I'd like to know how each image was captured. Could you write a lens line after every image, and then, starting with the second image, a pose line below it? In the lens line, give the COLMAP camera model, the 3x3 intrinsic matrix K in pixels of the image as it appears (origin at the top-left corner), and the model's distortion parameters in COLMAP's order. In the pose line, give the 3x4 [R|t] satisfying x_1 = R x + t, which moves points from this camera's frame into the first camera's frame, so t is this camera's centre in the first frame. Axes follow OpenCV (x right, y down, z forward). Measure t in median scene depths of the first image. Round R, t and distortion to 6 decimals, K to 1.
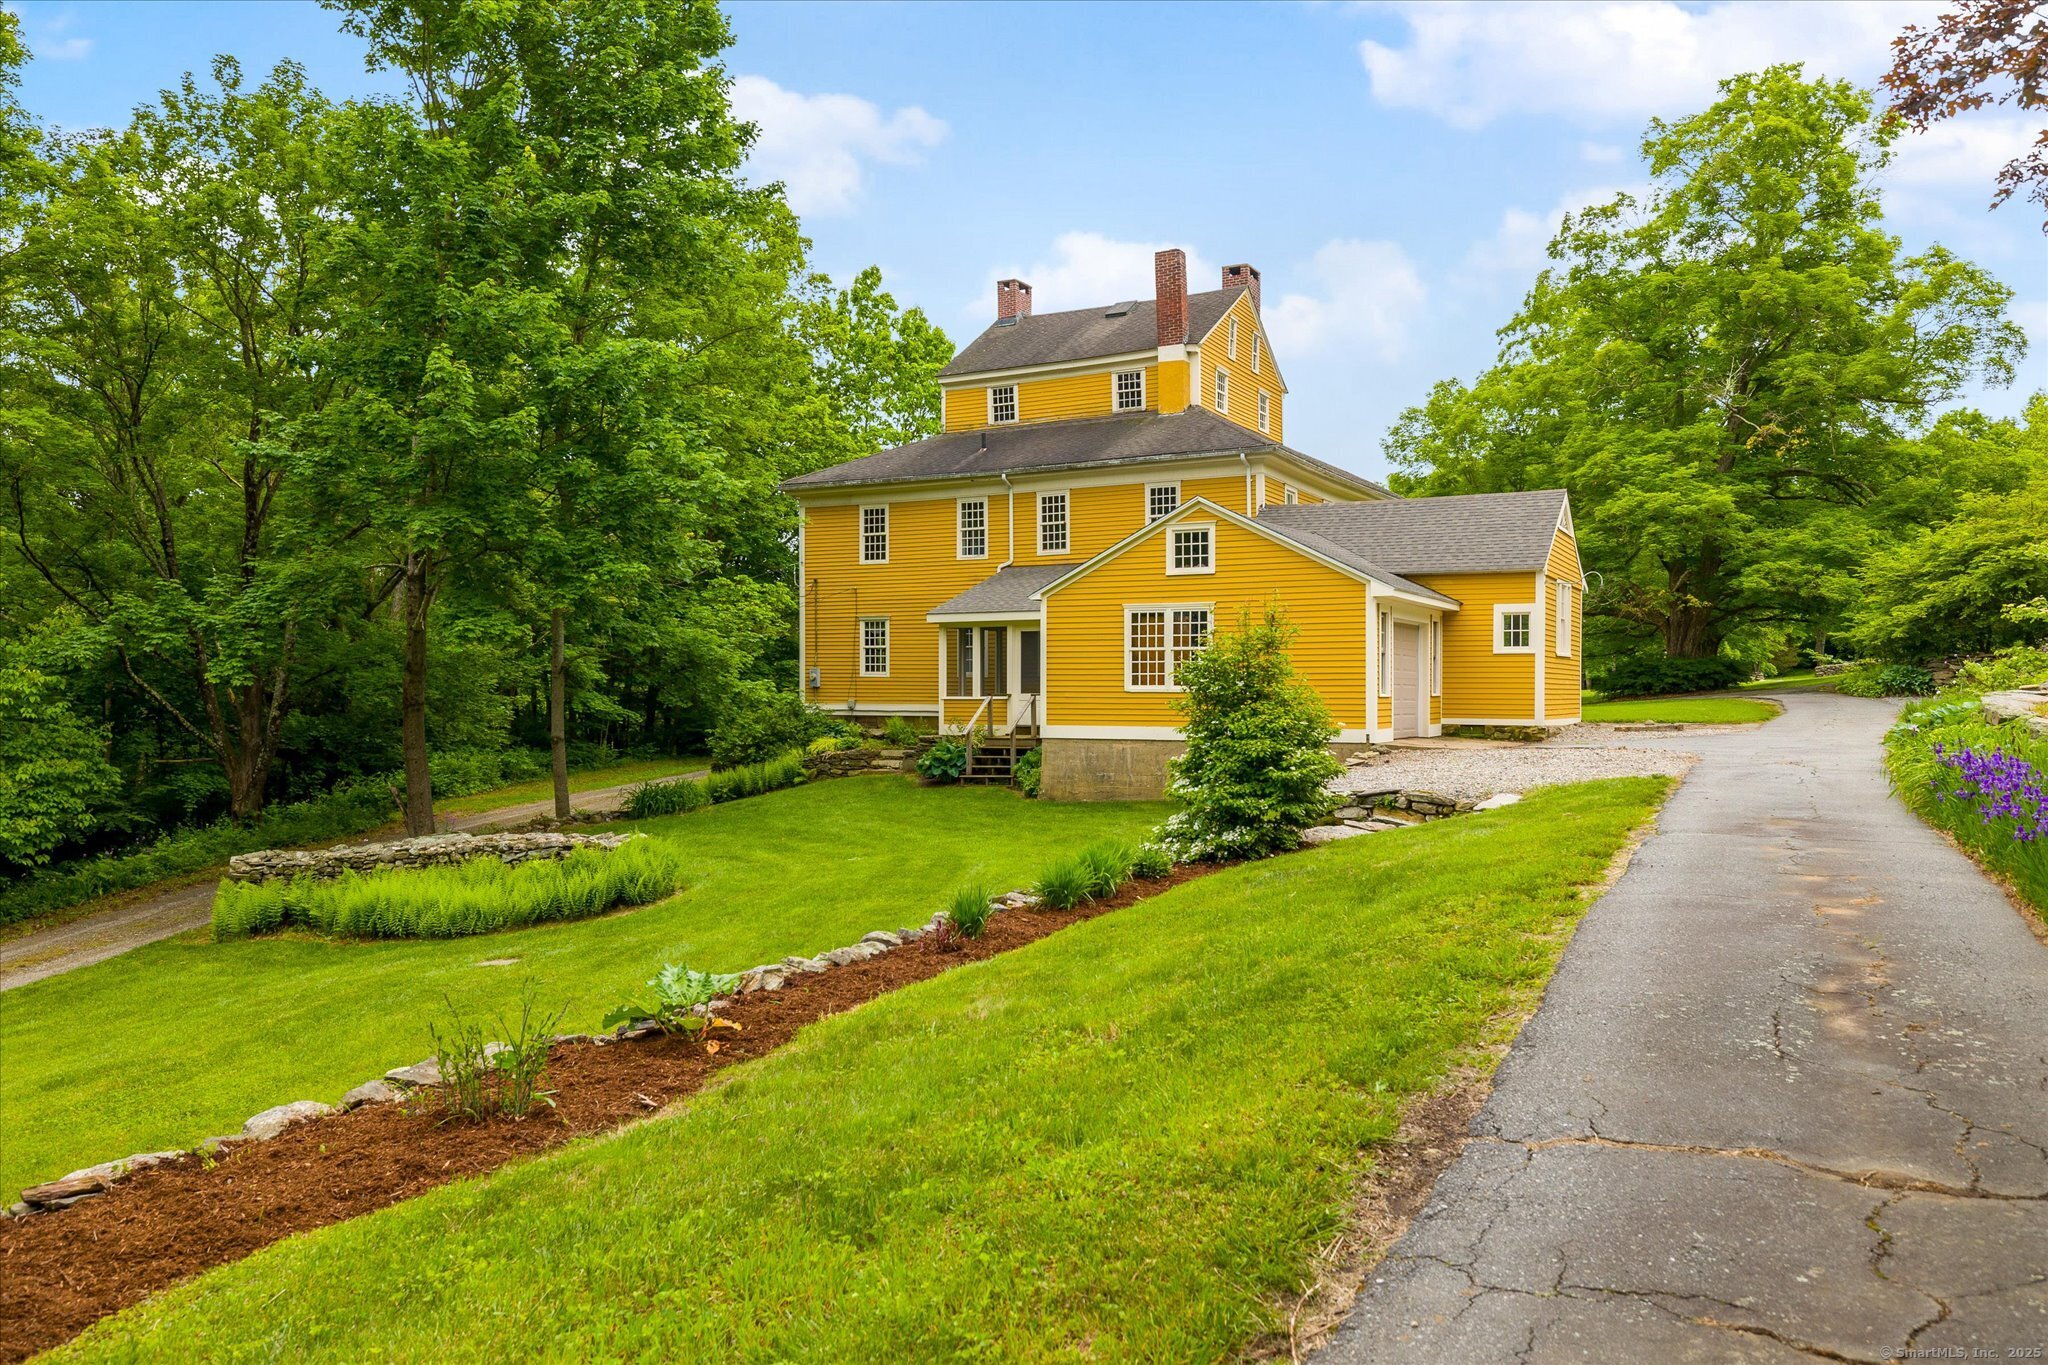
lens RADIAL K [[1475.4, 0, 1024.0], [0, 1475.4, 682.5], [0, 0, 1]] dist [0.000787, -0.006309]
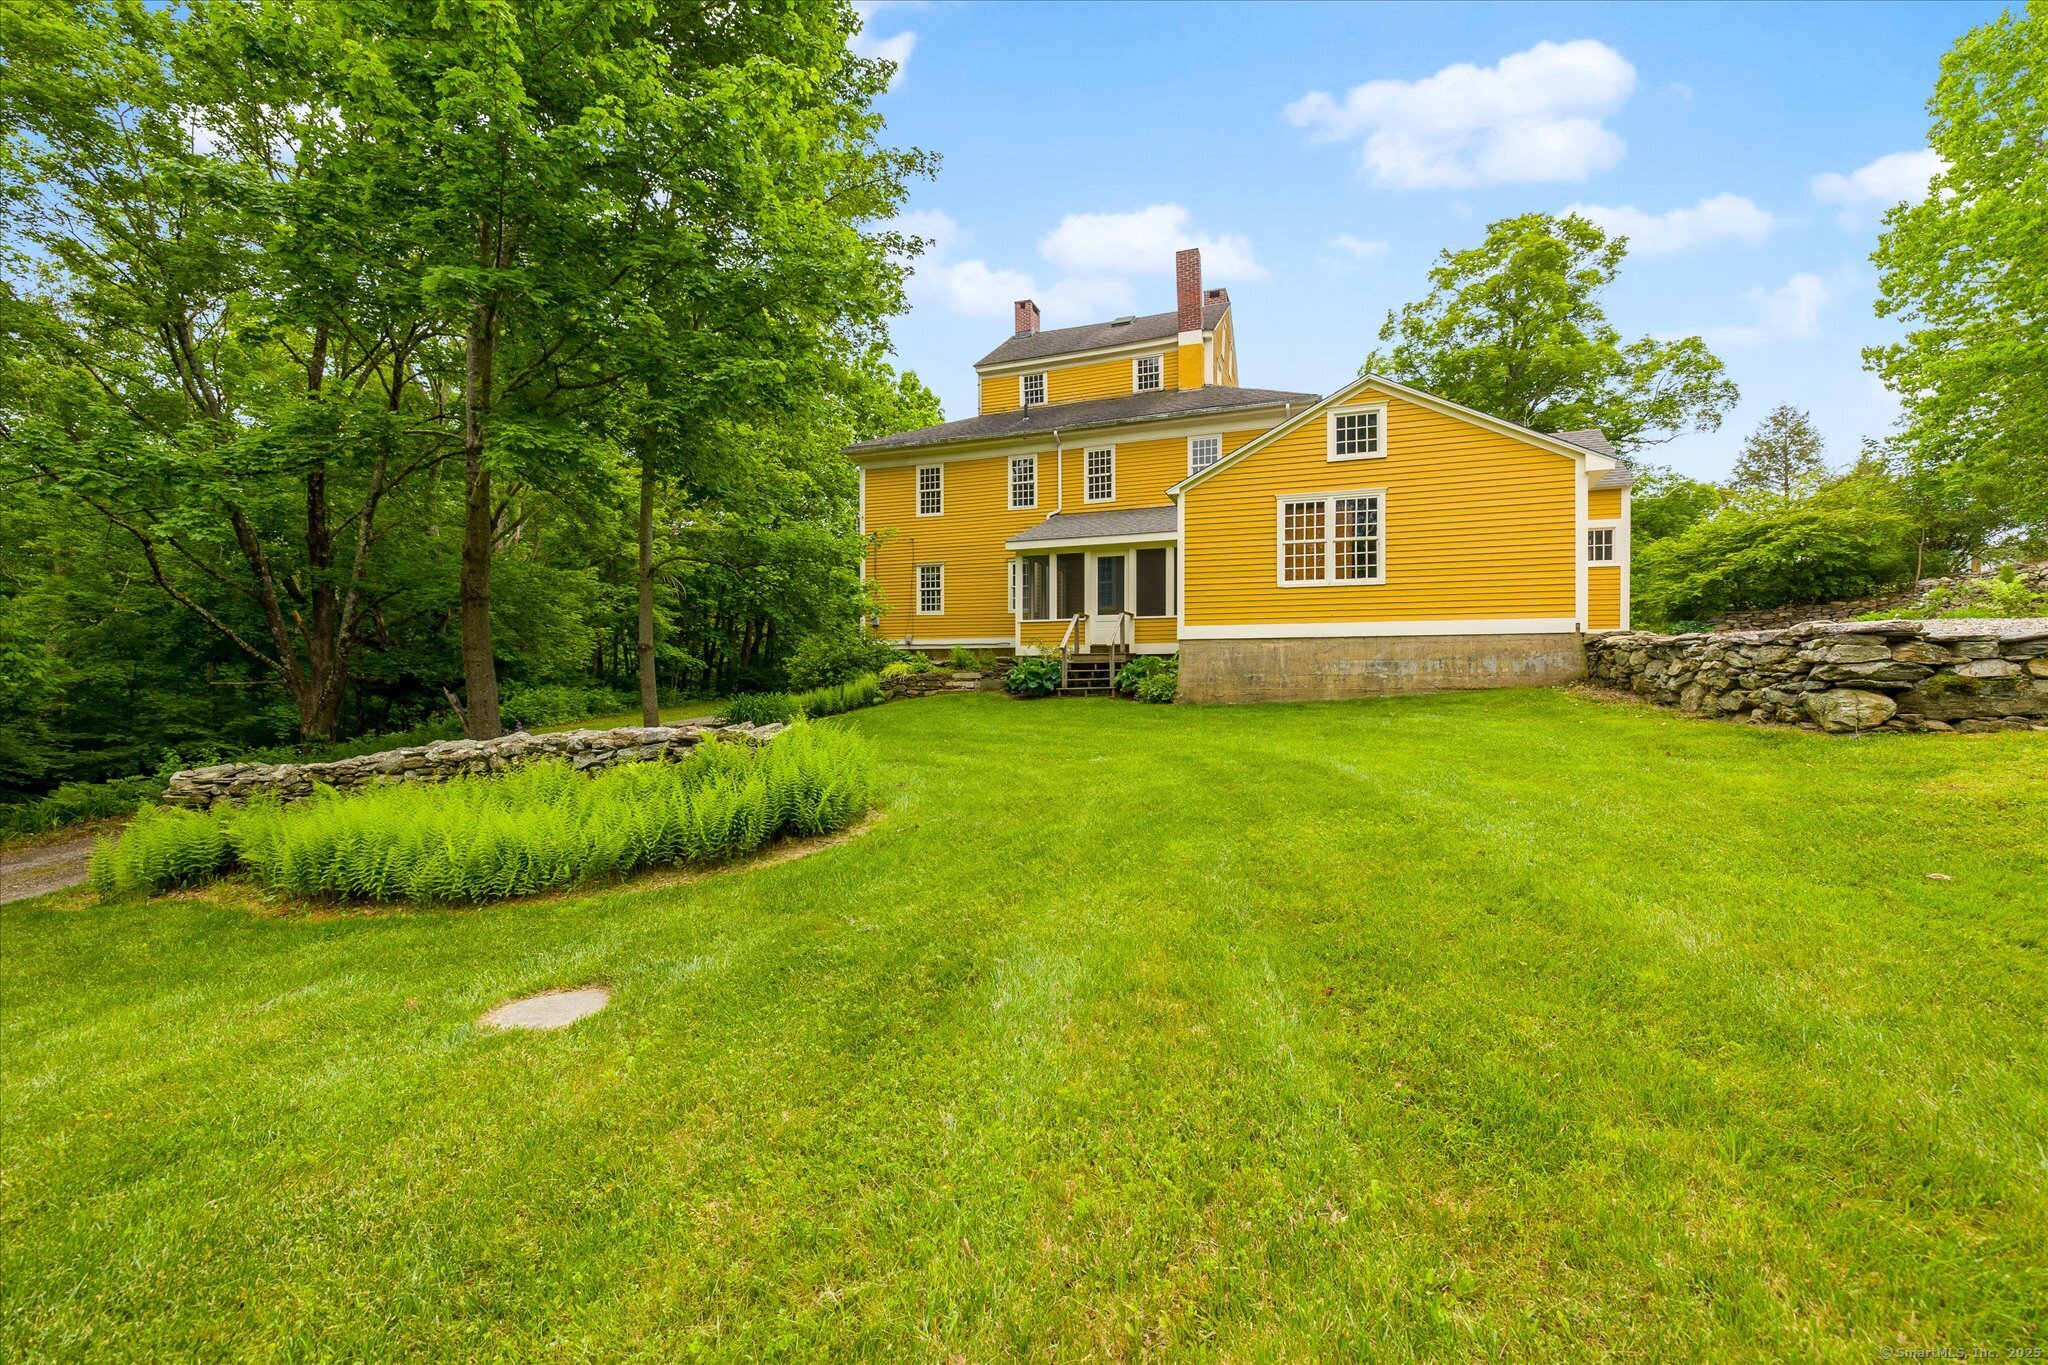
lens RADIAL K [[854.3, 0, 1024.0], [0, 854.3, 682.5], [0, 0, 1]] dist [0.000875, -0.000206]
pose [[0.991901, -0.000104, 0.127016, -0.117132], [-0.000582, 0.999985, 0.005365, 0.046328], [-0.127015, -0.005395, 0.991886, 0.343662]]
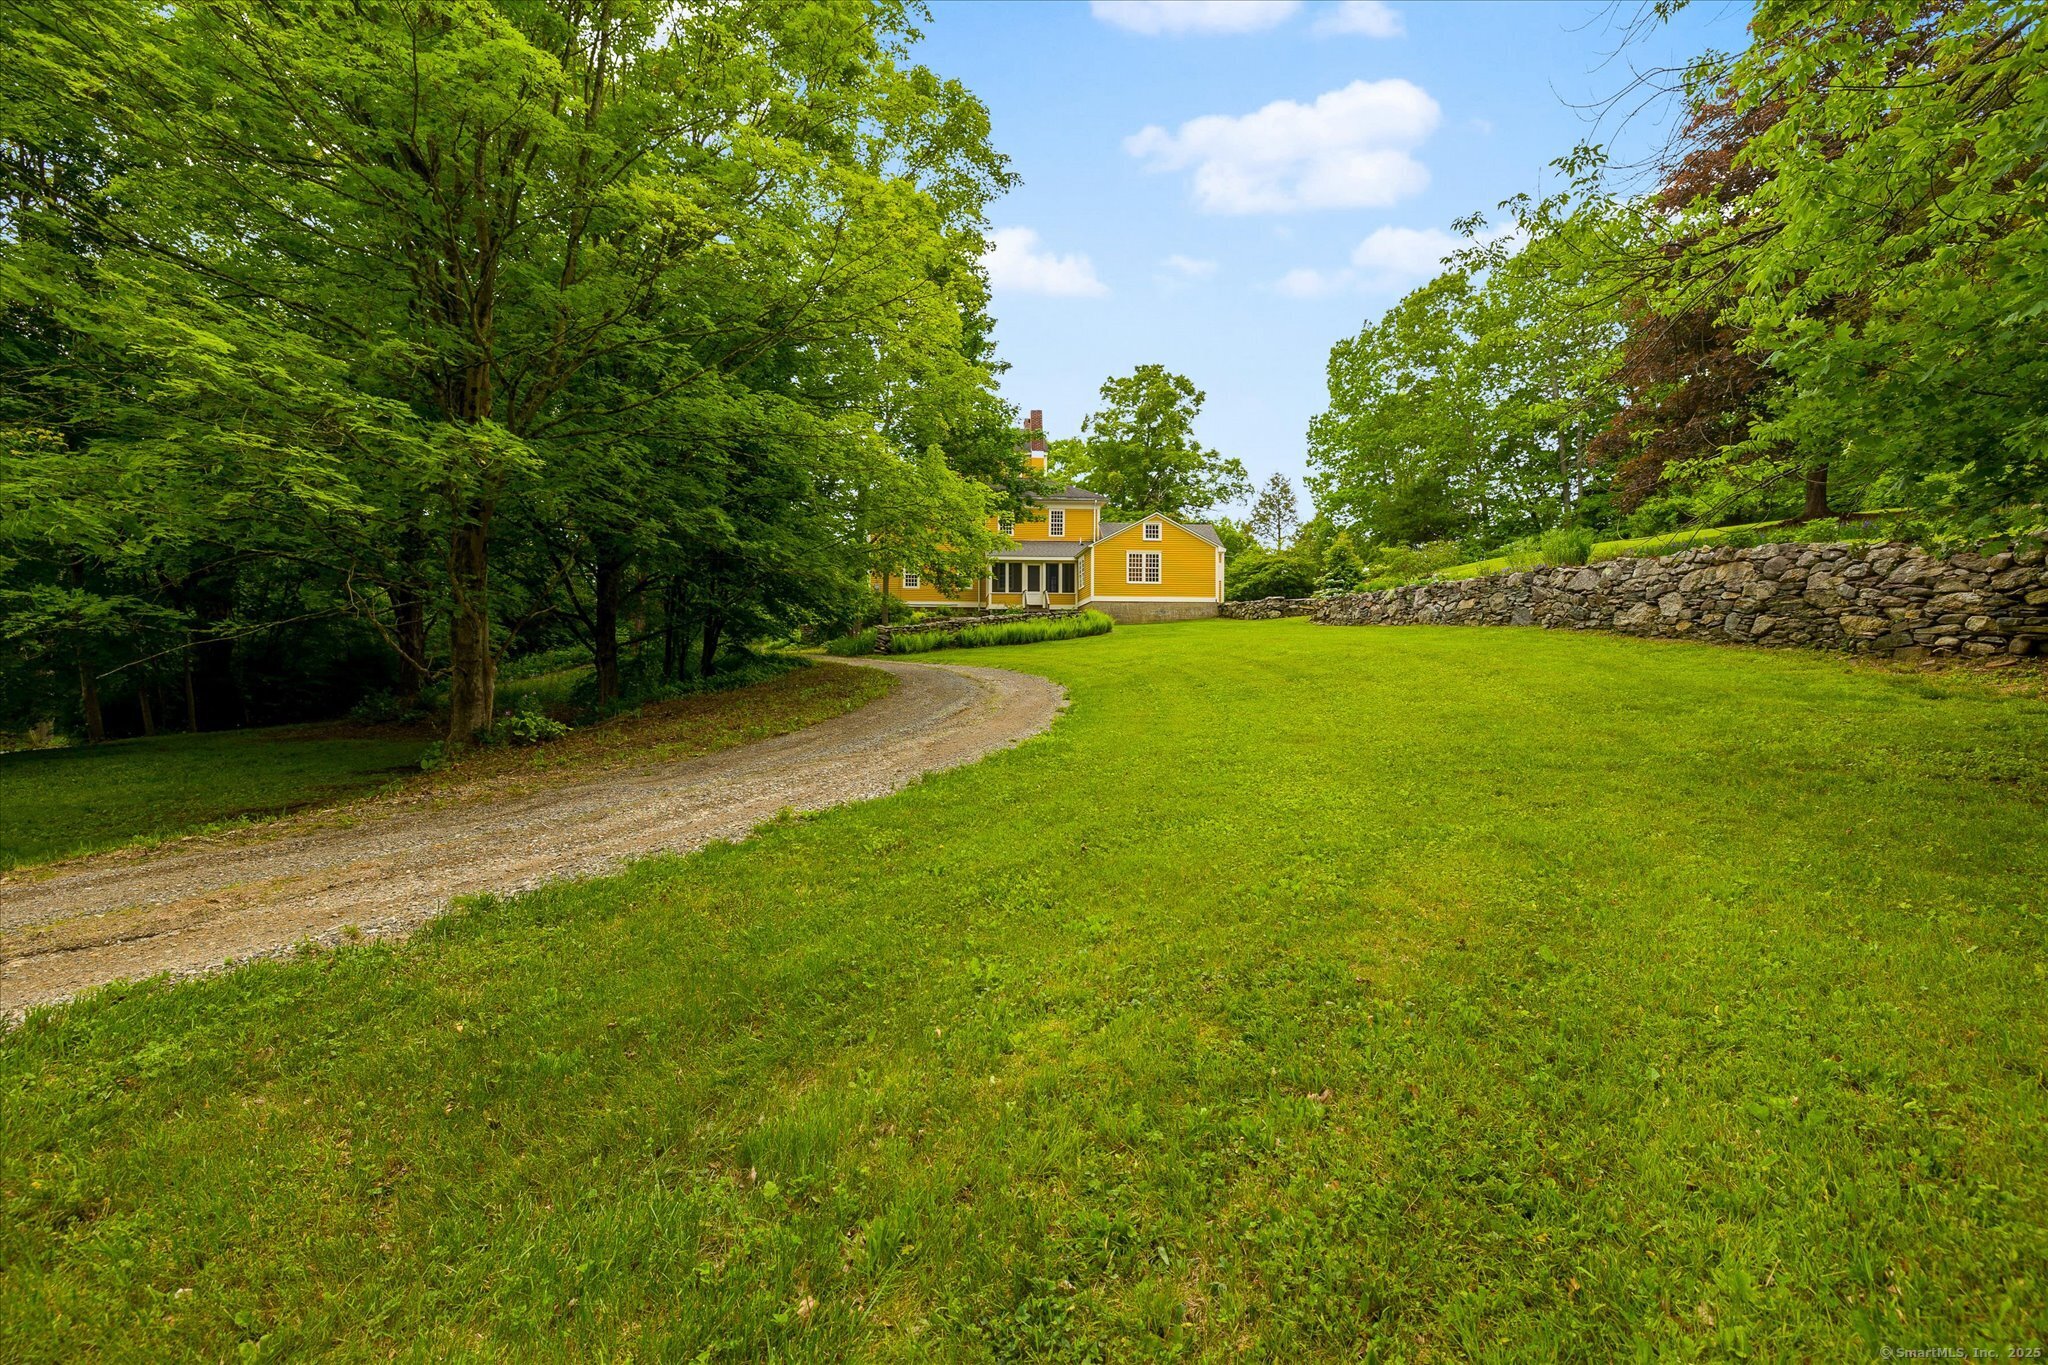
lens RADIAL K [[910.9, 0, 1023.5], [0, 910.9, 693.5], [0, 0, 1]] dist [0.001672, 0.000306]
pose [[0.837335, -0.011969, 0.546559, -0.710287], [-0.001638, 0.999701, 0.024403, 0.118511], [-0.546688, -0.021329, 0.837065, -0.198526]]
